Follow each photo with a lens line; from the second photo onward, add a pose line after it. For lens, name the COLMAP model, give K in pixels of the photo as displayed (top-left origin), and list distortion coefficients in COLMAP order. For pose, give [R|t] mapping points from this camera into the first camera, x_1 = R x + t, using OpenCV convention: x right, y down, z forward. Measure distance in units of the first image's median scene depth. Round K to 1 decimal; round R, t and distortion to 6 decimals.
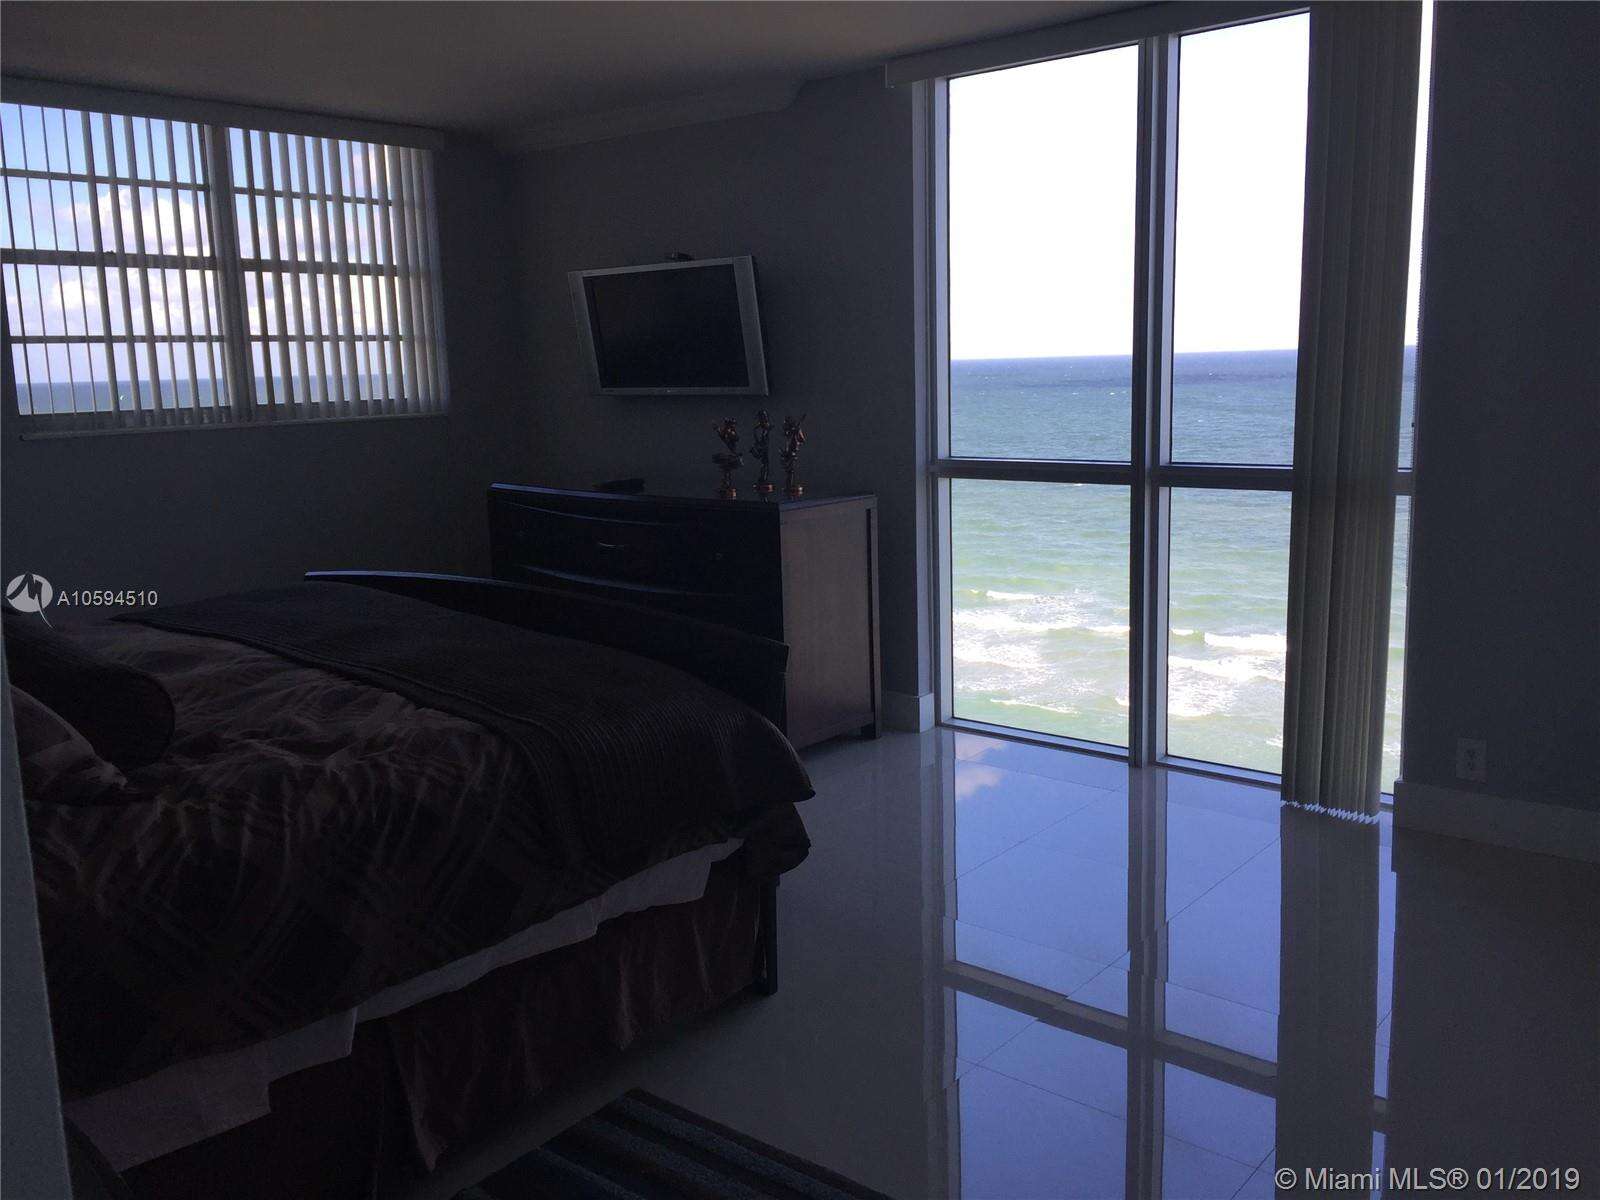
lens RADIAL K [[1371.4, 0, 800.0], [0, 1371.4, 600.0], [0, 0, 1]] dist [0.108582, -0.124483]
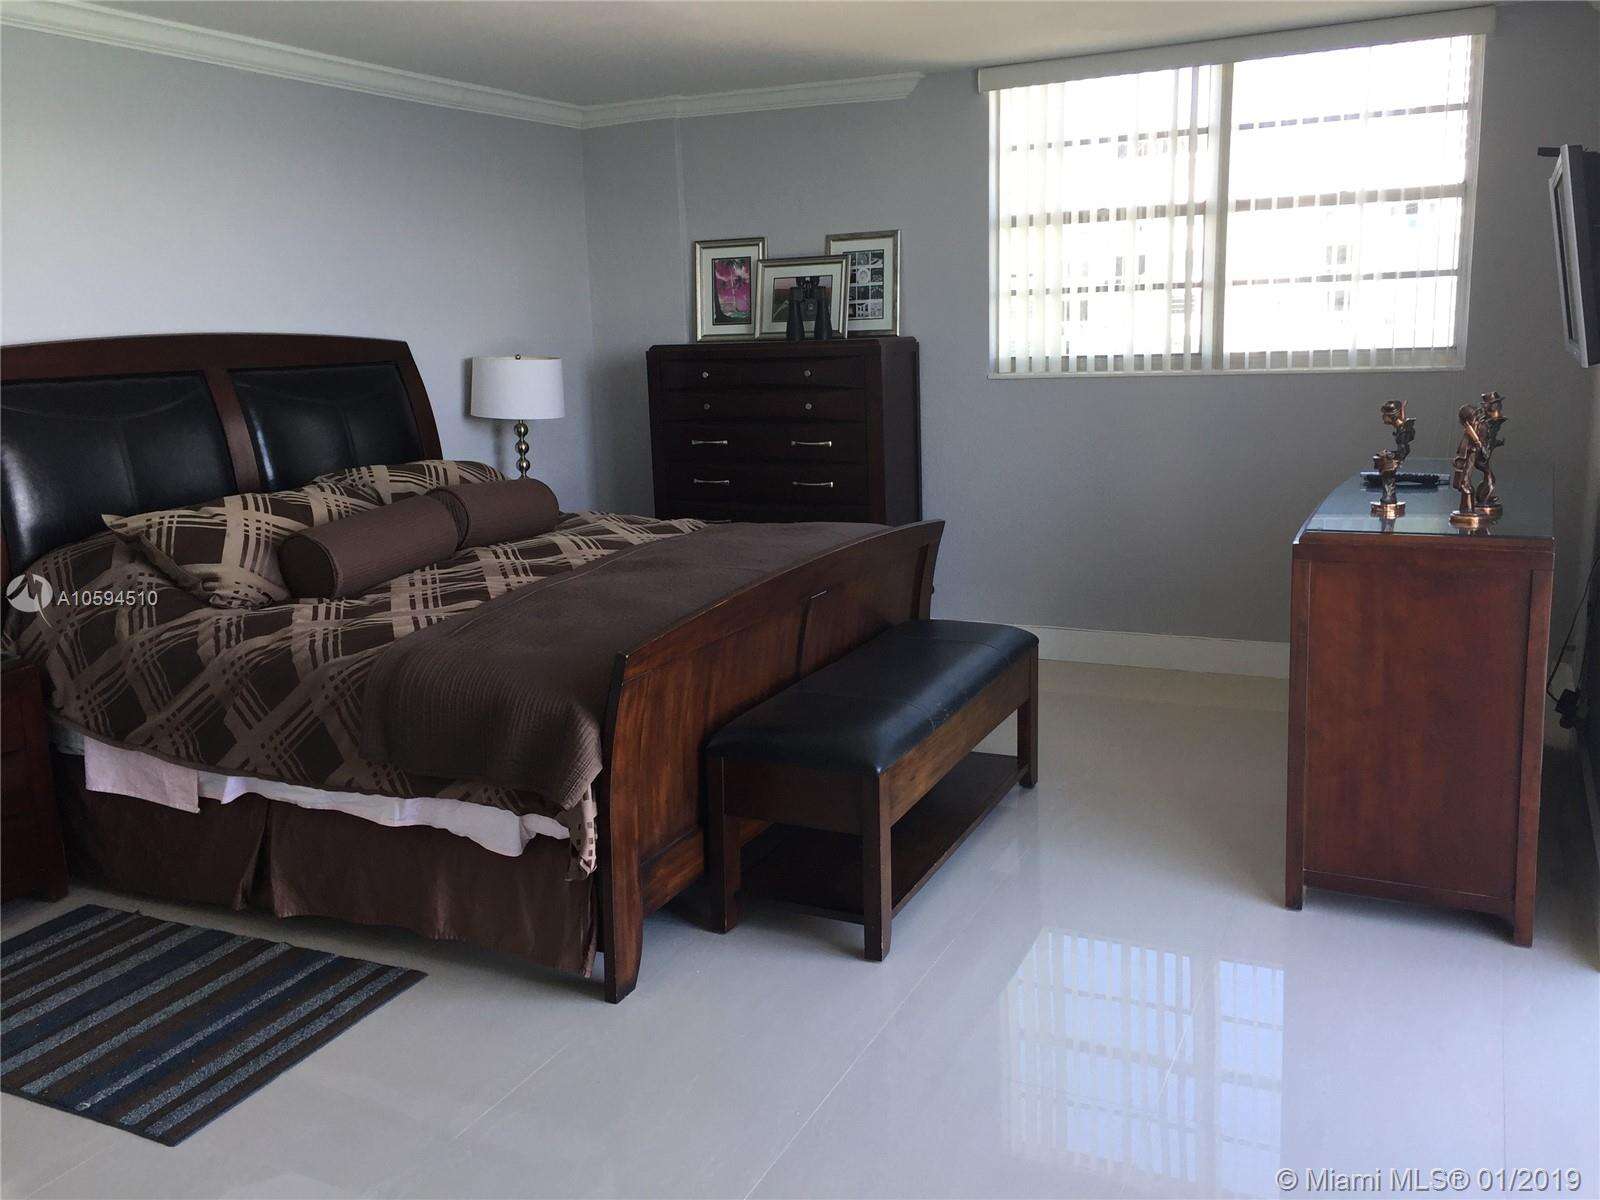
lens RADIAL K [[1371.4, 0, 800.0], [0, 1371.4, 600.0], [0, 0, 1]] dist [0.108582, -0.124483]
pose [[0.193570, 0.199142, -0.960663, 0.874680], [-0.133184, 0.975452, 0.175372, -0.175753], [0.972004, 0.093998, 0.215341, 0.898468]]
